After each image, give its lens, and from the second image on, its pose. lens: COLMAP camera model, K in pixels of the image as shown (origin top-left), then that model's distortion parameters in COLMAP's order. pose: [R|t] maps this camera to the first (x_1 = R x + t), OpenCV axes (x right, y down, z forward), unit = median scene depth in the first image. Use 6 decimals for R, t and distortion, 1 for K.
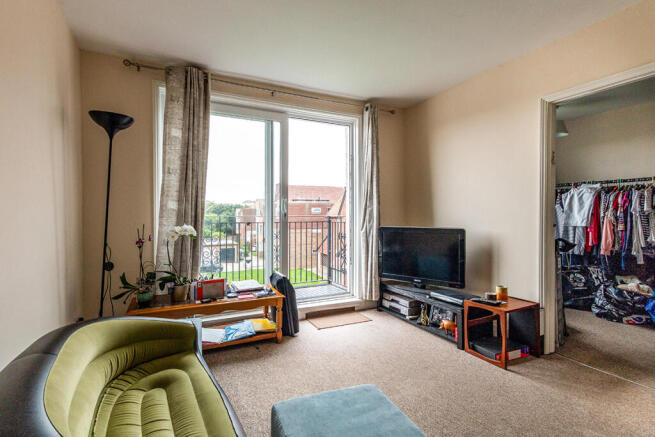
lens RADIAL K [[322.5, 0, 329.9], [0, 322.5, 216.9], [0, 0, 1]] dist [0.000545, -0.000444]
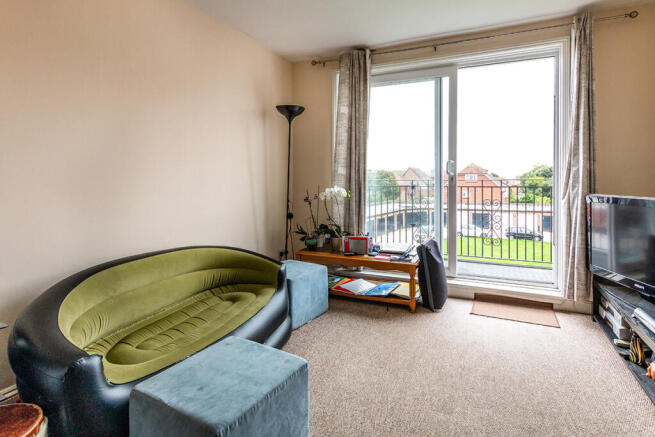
lens RADIAL K [[322.5, 0, 341.5], [0, 322.5, 182.5], [0, 0, 1]] dist [0.000545, -0.000444]
pose [[0.653195, 0.005365, -0.757171, 0.394877], [0.000392, 0.999972, 0.007423, -0.001567], [0.757190, -0.005145, 0.653174, 0.203170]]
